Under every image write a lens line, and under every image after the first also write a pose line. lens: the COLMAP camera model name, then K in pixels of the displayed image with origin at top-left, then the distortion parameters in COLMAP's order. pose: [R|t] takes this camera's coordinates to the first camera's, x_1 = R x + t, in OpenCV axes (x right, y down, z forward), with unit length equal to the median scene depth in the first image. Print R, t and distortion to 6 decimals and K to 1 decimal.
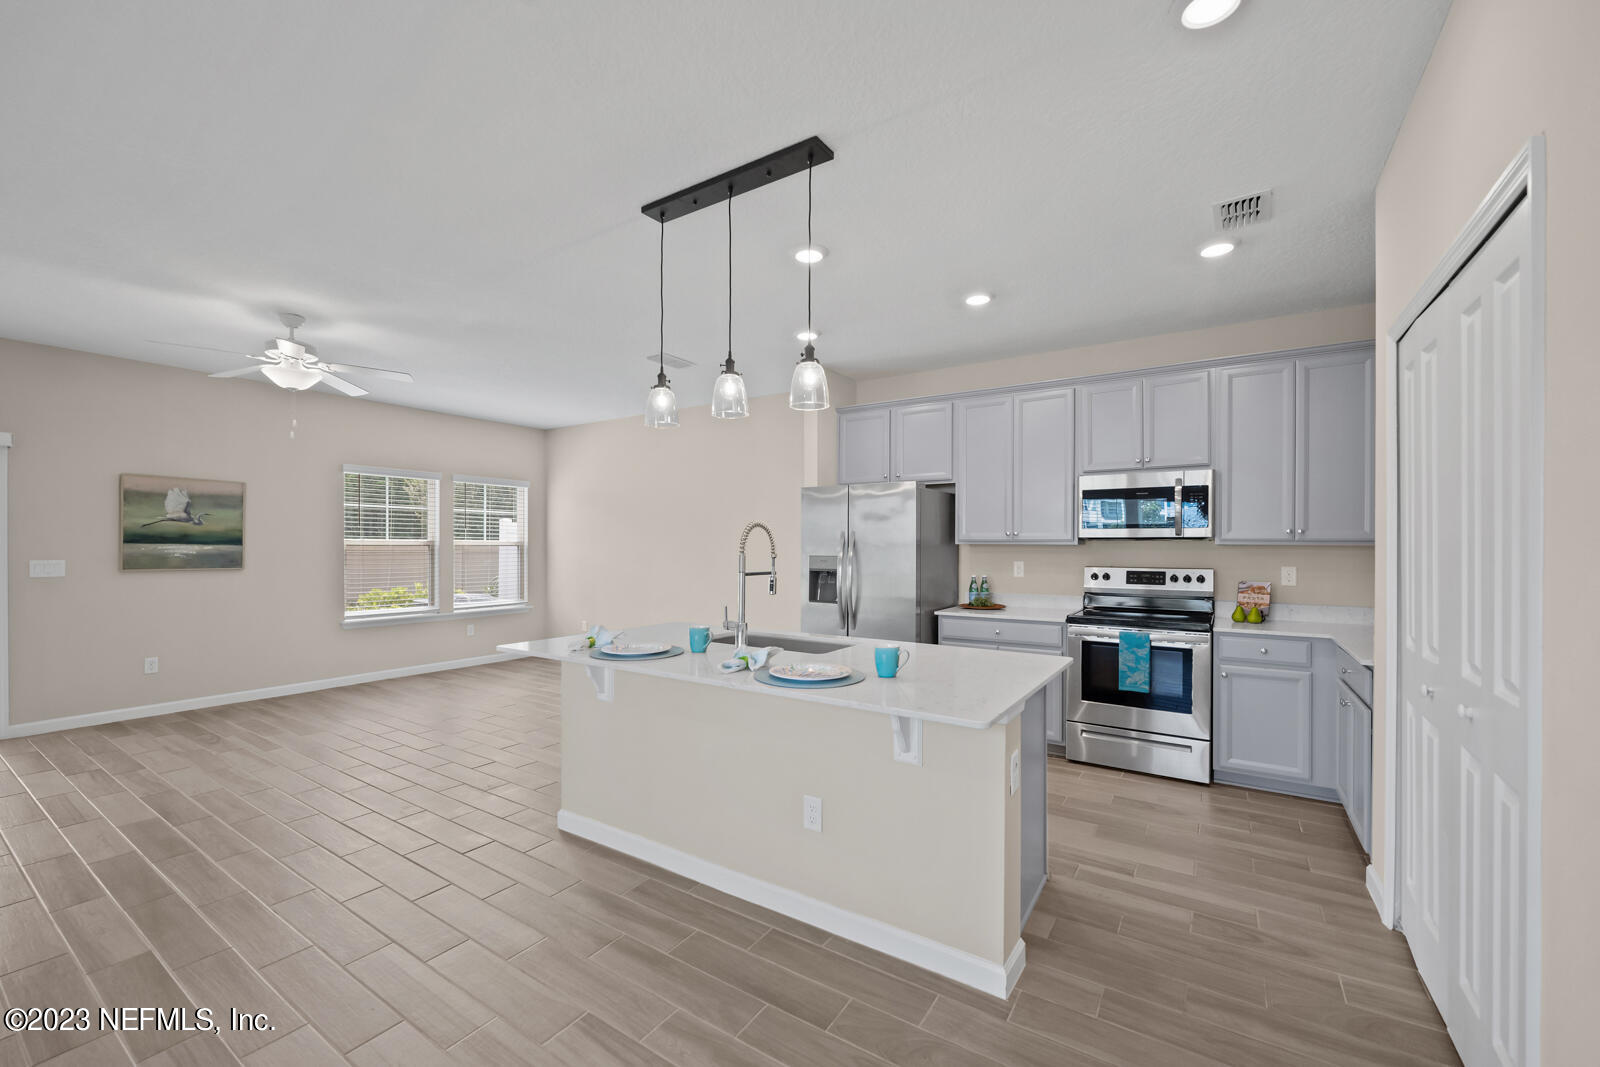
lens RADIAL K [[644.8, 0, 796.0], [0, 644.8, 542.2], [0, 0, 1]] dist [-0.002176, 0.001058]
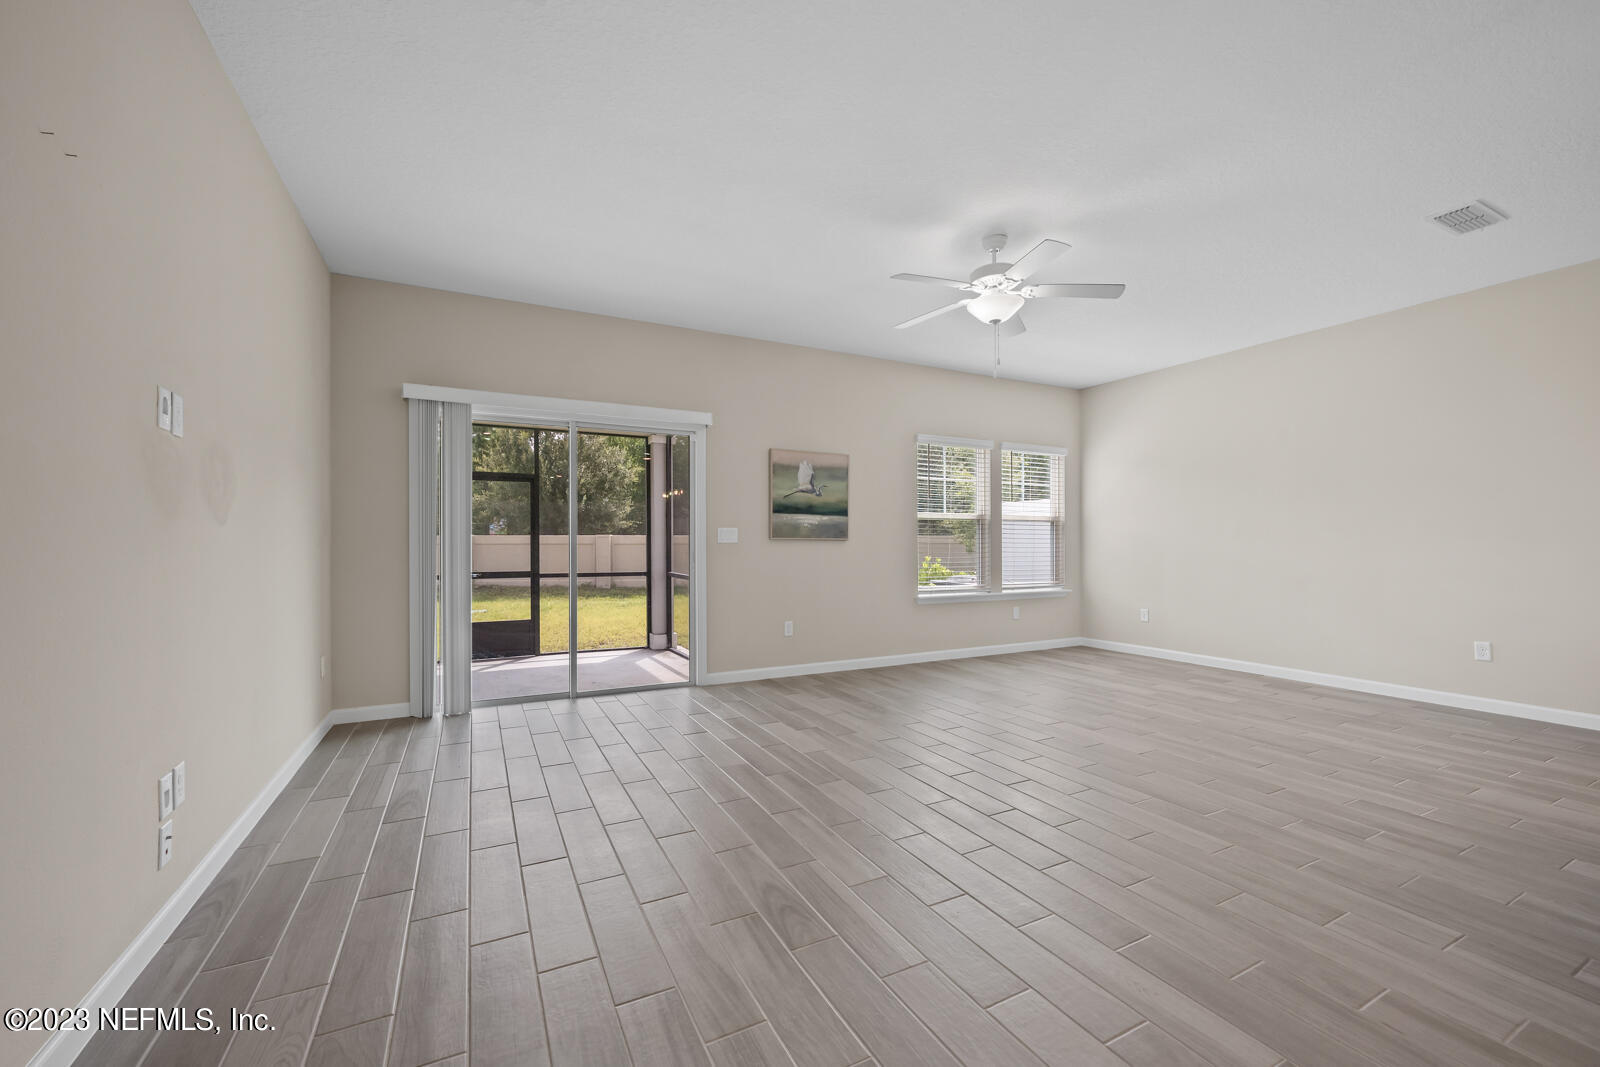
lens RADIAL K [[644.8, 0, 795.2], [0, 644.8, 542.6], [0, 0, 1]] dist [-0.002176, 0.001058]
pose [[0.875416, -0.003806, -0.483355, -0.484978], [0.005206, 0.999985, 0.001554, 0.048601], [0.483342, -0.003877, 0.875423, 0.076051]]
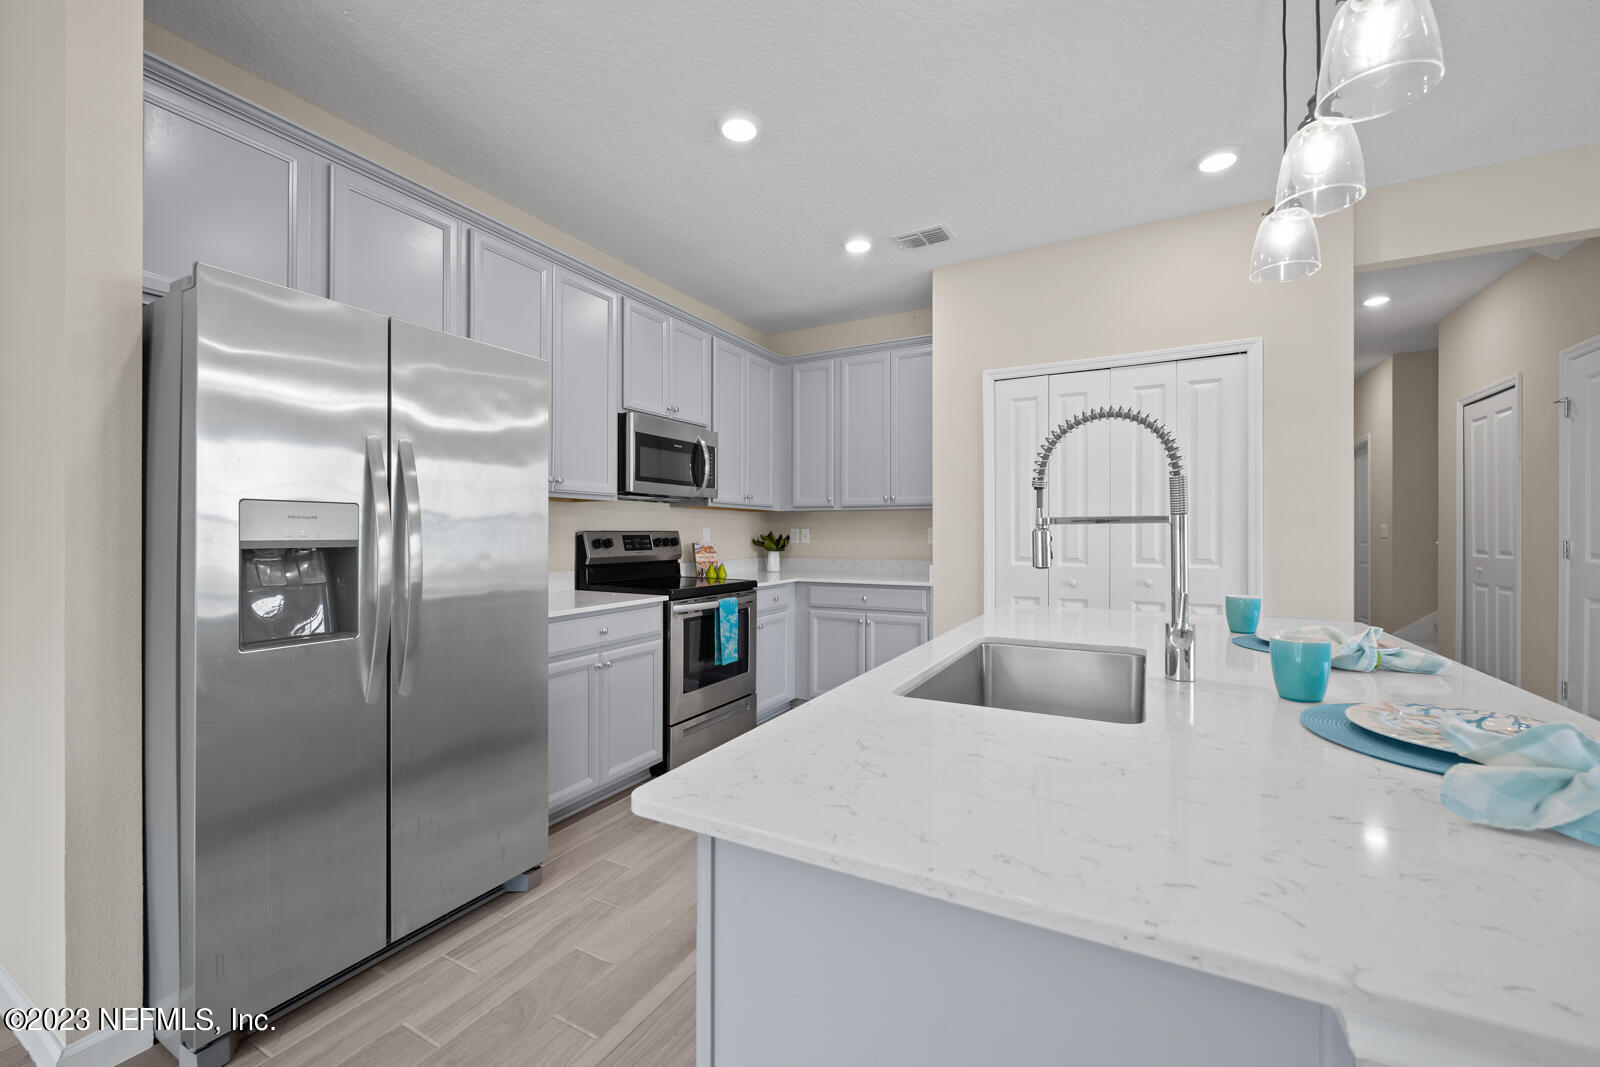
lens RADIAL K [[644.8, 0, 762.1], [0, 644.8, 529.1], [0, 0, 1]] dist [-0.002176, 0.001058]
pose [[-0.046779, 0.003992, 0.998897, -0.293760], [-0.002276, 0.999989, -0.004103, 0.034699], [-0.998903, -0.002466, -0.046769, 0.758584]]
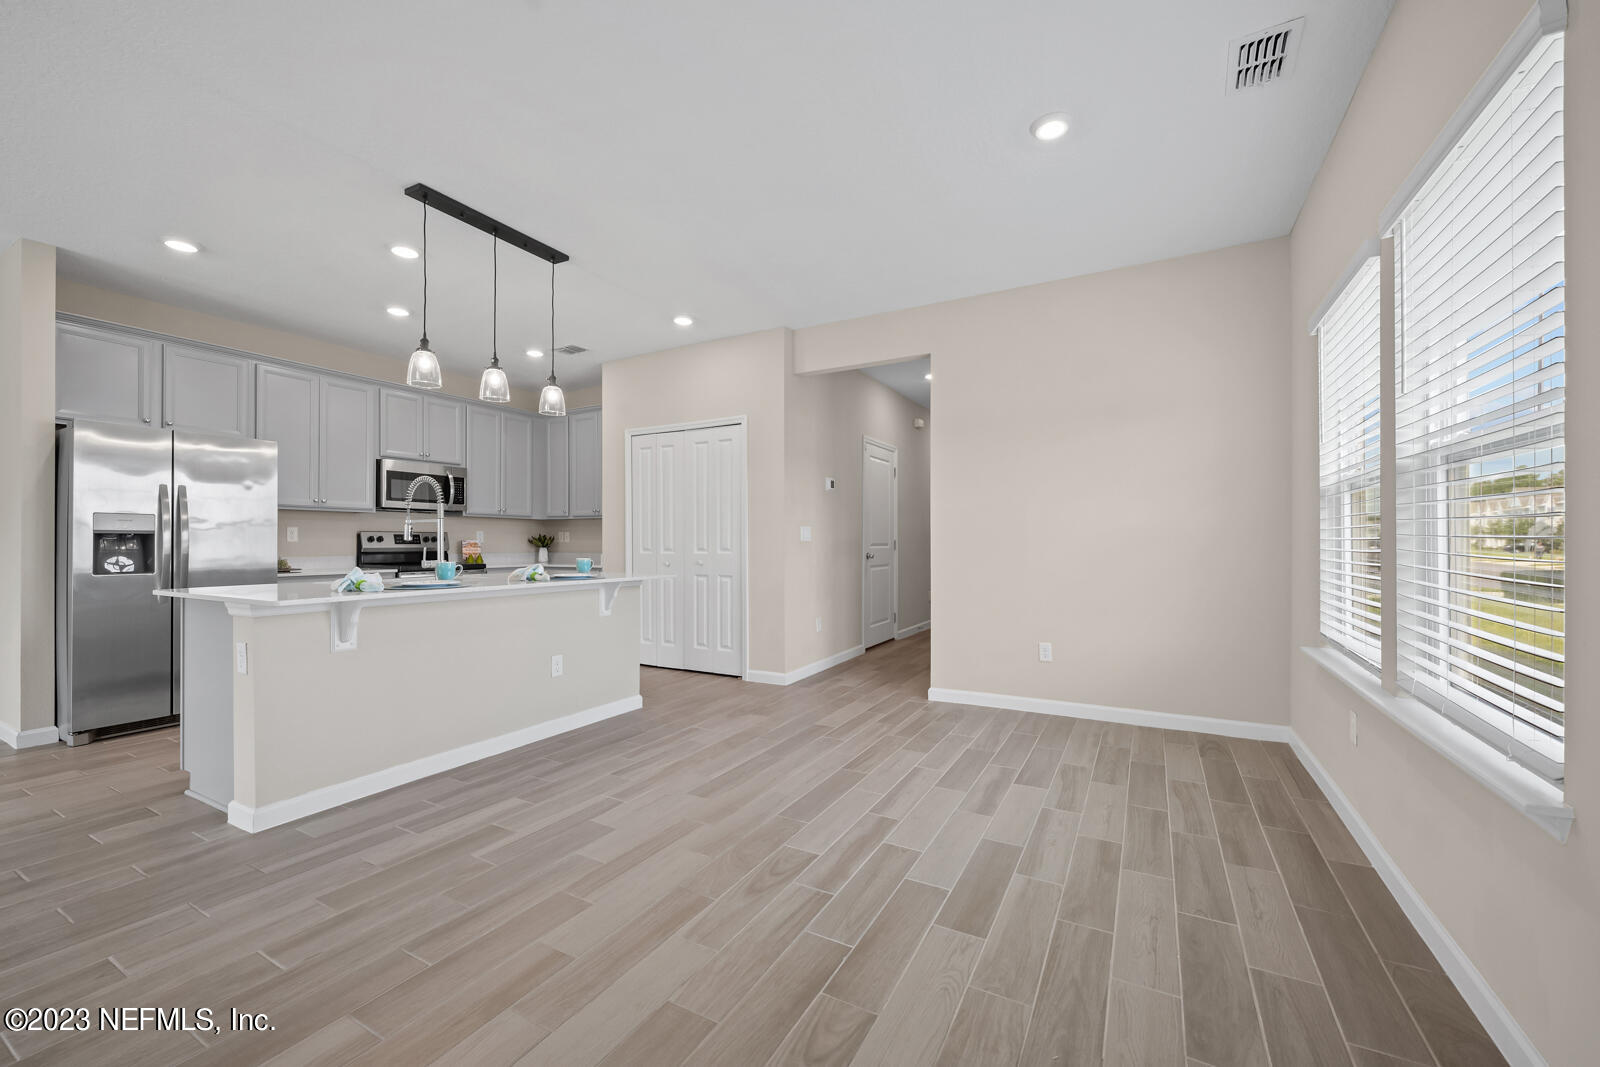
lens RADIAL K [[644.8, 0, 768.9], [0, 644.8, 539.8], [0, 0, 1]] dist [-0.002176, 0.001058]
pose [[-0.036266, 0.002087, 0.999340, -0.744235], [-0.006966, 0.999973, -0.002341, 0.047320], [-0.999318, -0.007046, -0.036250, 0.243919]]
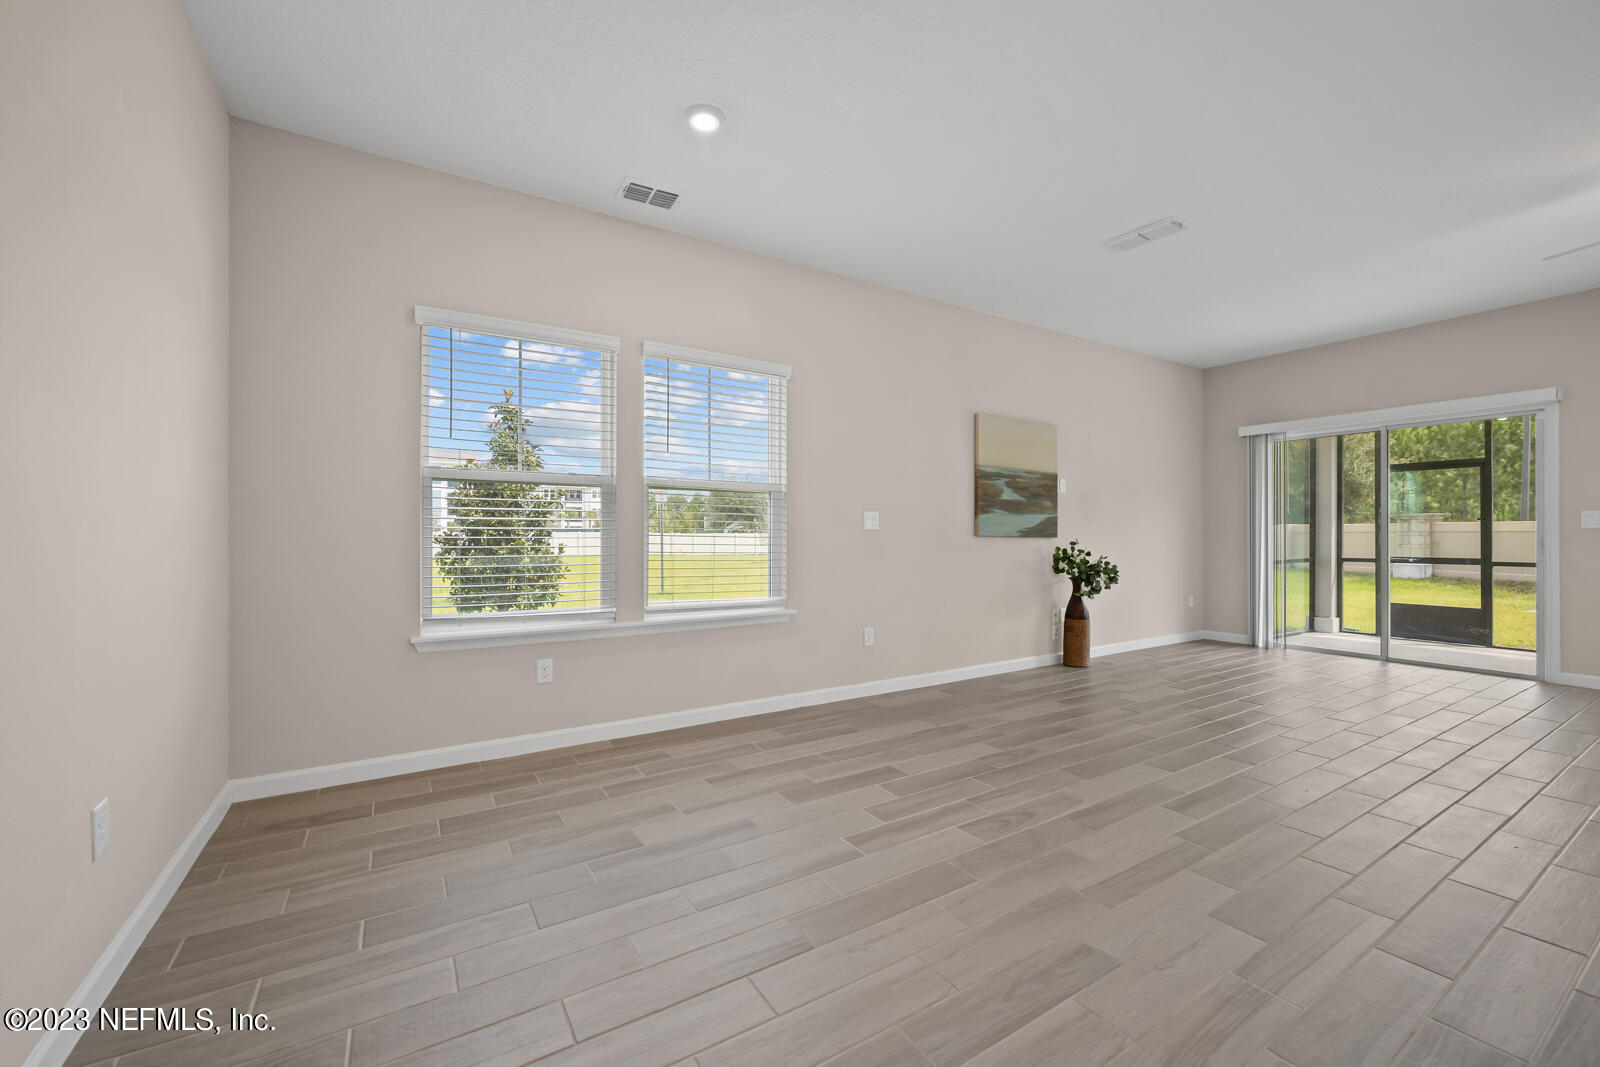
lens RADIAL K [[644.8, 0, 800.1], [0, 644.8, 534.7], [0, 0, 1]] dist [-0.002176, 0.001058]
pose [[-0.405574, -0.000586, -0.914062, 0.191331], [0.008358, 0.999956, -0.004350, 0.053641], [0.914024, -0.009404, -0.405551, 0.280053]]
